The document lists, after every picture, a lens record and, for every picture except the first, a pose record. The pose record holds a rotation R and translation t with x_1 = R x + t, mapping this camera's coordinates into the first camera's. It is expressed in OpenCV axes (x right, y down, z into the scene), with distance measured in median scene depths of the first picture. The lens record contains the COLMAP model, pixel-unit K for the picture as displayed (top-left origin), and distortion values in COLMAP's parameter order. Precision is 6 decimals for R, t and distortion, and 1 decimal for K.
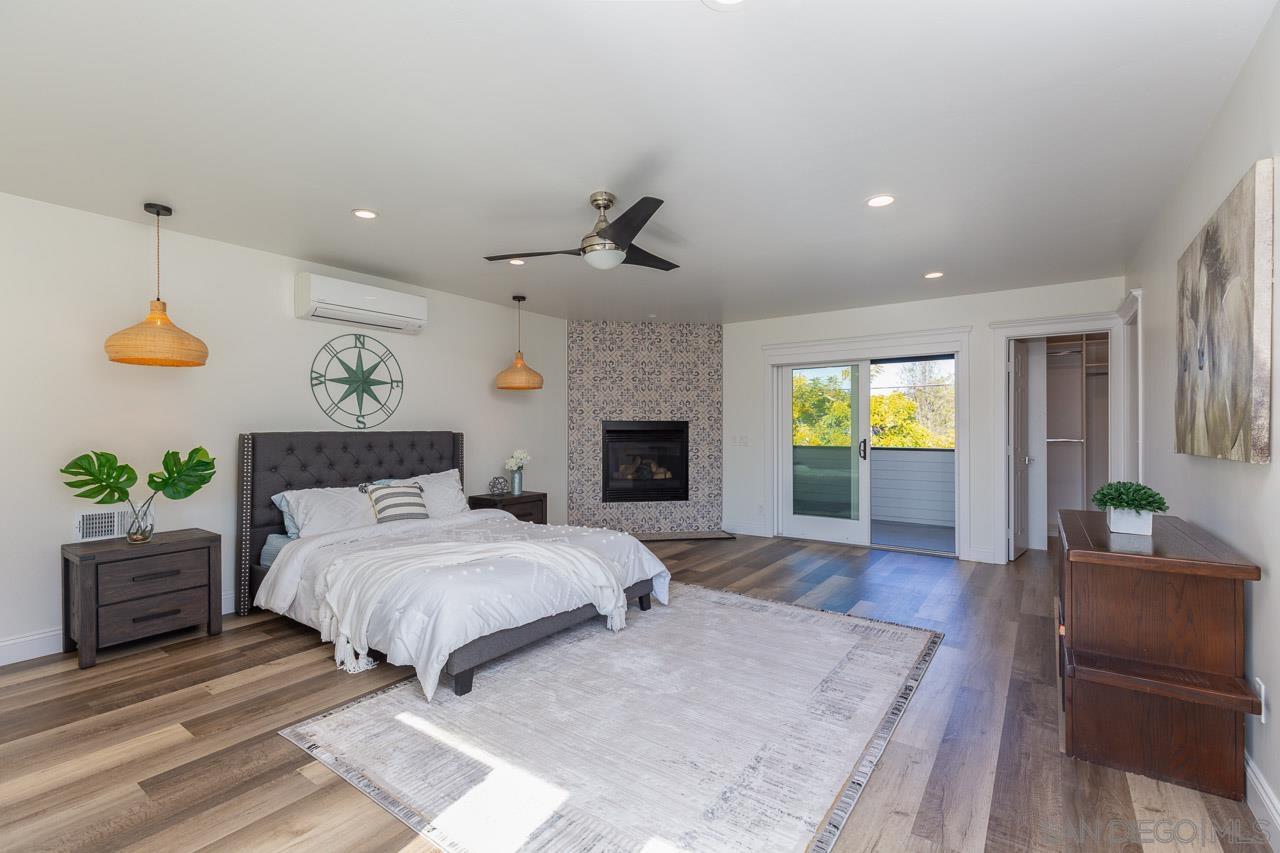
lens RADIAL K [[576.9, 0, 633.2], [0, 576.9, 424.4], [0, 0, 1]] dist [0.010354, -0.000967]
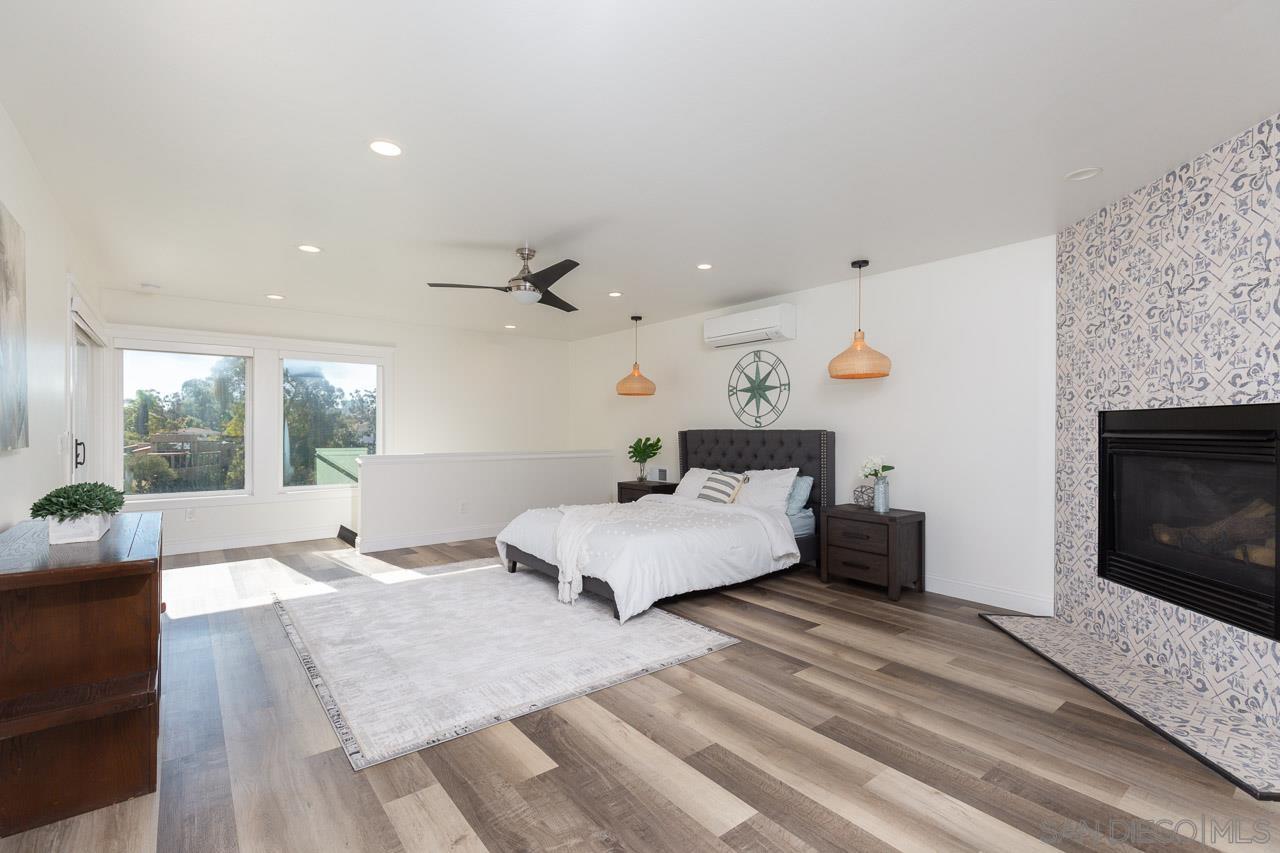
lens RADIAL K [[576.9, 0, 634.4], [0, 576.9, 429.9], [0, 0, 1]] dist [0.010354, -0.000967]
pose [[-0.282616, 0.001508, -0.959232, 0.760664], [0.004276, 0.999991, 0.000313, 0.011153], [0.959224, -0.004013, -0.282620, 1.071538]]
